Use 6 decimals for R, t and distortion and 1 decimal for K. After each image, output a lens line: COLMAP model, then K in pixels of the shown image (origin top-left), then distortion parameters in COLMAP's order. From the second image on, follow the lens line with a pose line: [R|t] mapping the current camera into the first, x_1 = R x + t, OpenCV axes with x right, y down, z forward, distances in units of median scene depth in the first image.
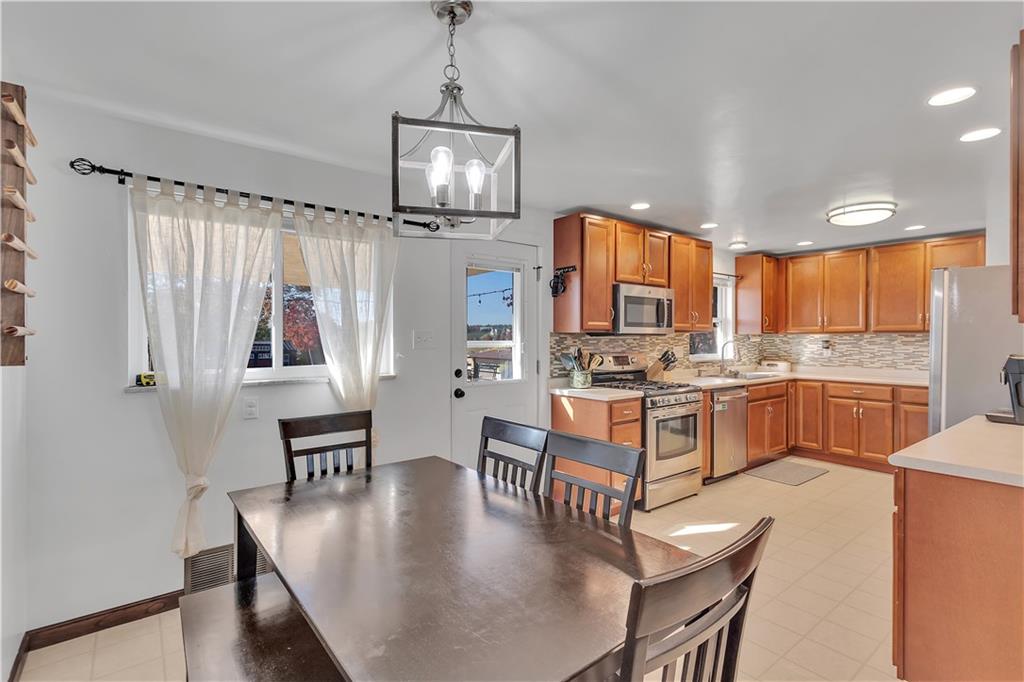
lens RADIAL K [[485.8, 0, 512.0], [0, 485.8, 341.0], [0, 0, 1]] dist [0.001194, 0.000972]
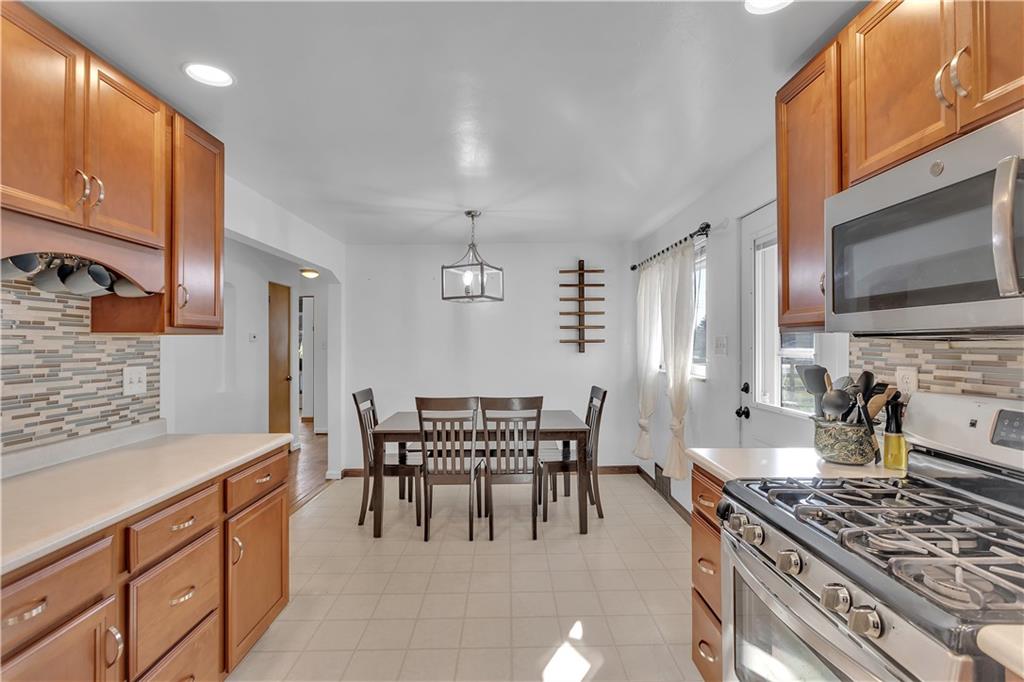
lens RADIAL K [[480.8, 0, 512.0], [0, 480.8, 341.0], [0, 0, 1]] dist [-0.000014, 0.000747]
pose [[-0.614062, -0.002900, -0.789253, 0.553824], [-0.005294, 0.999986, 0.000444, -0.007234], [0.789240, 0.004451, -0.614068, 0.870504]]
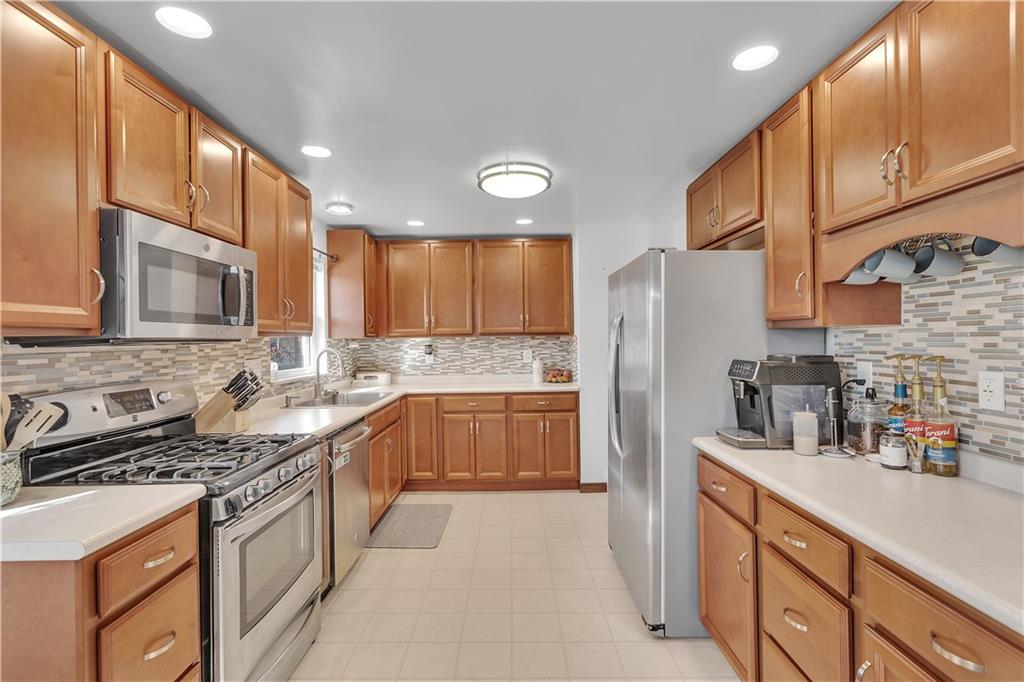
lens RADIAL K [[475.3, 0, 515.3], [0, 475.3, 338.8], [0, 0, 1]] dist [0.000708, 0.000450]
pose [[0.612026, -0.009114, 0.790785, 0.095770], [0.020407, 0.999783, -0.004271, -0.006133], [-0.790575, 0.018751, 0.612079, 0.445800]]
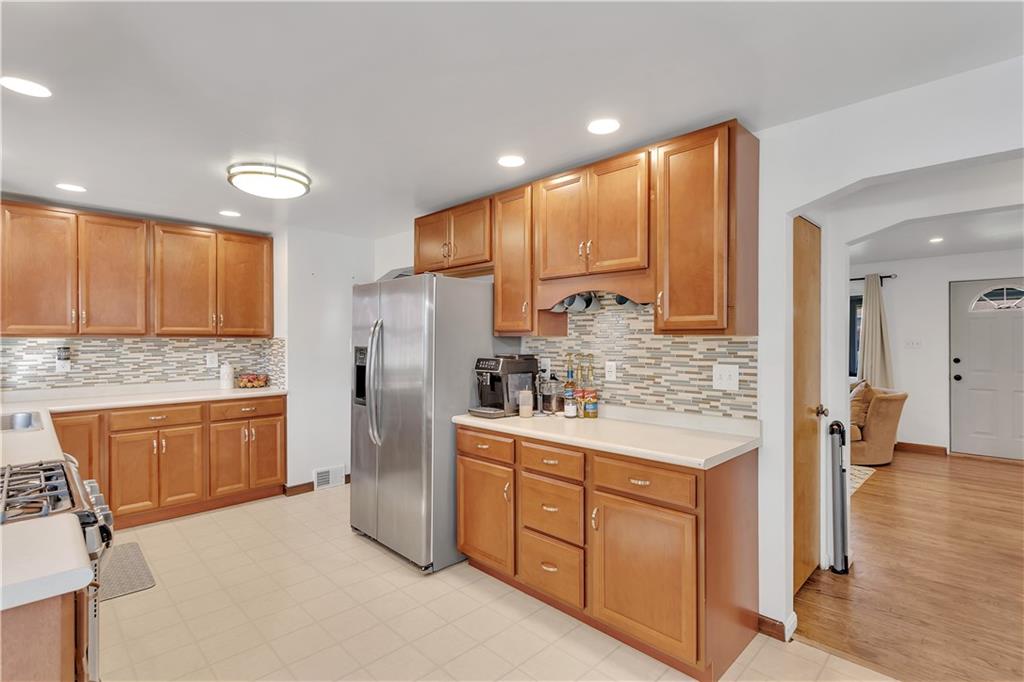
lens RADIAL K [[480.8, 0, 512.0], [0, 480.8, 341.0], [0, 0, 1]] dist [-0.000014, 0.000747]
pose [[-0.116930, -0.002916, 0.993136, -0.065603], [0.007308, 0.999966, 0.003796, -0.009234], [-0.993113, 0.007702, -0.116905, 0.587396]]
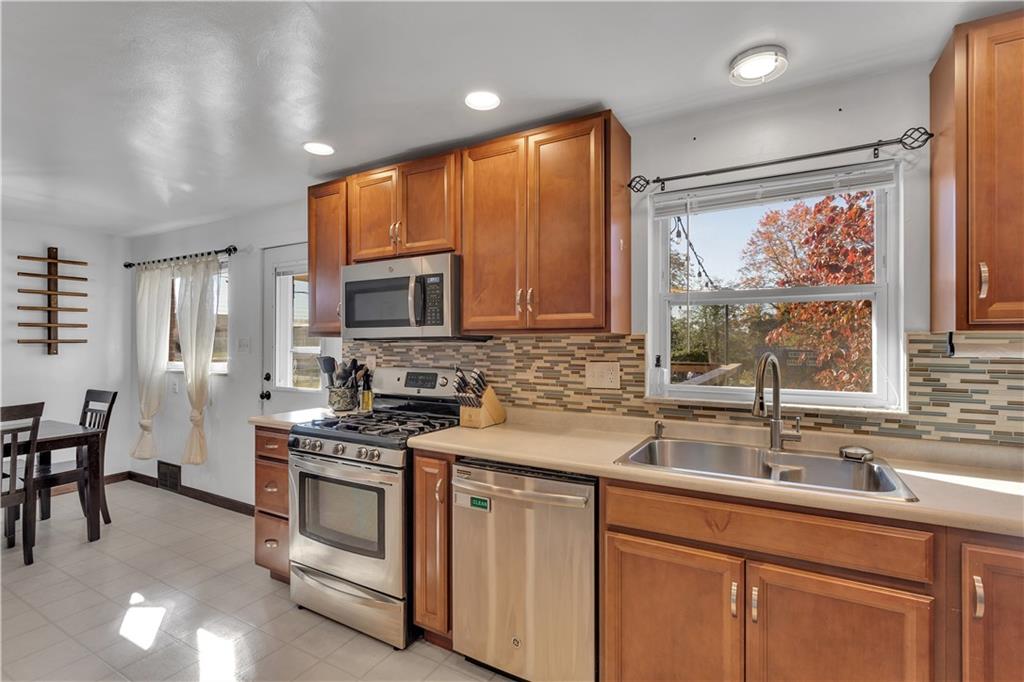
lens RADIAL K [[485.8, 0, 512.0], [0, 485.8, 341.0], [0, 0, 1]] dist [0.001194, 0.000972]
pose [[0.361891, -0.004495, -0.932210, 0.802290], [-0.006211, 0.999955, -0.007233, -0.006580], [0.932200, 0.008408, 0.361846, 0.820056]]
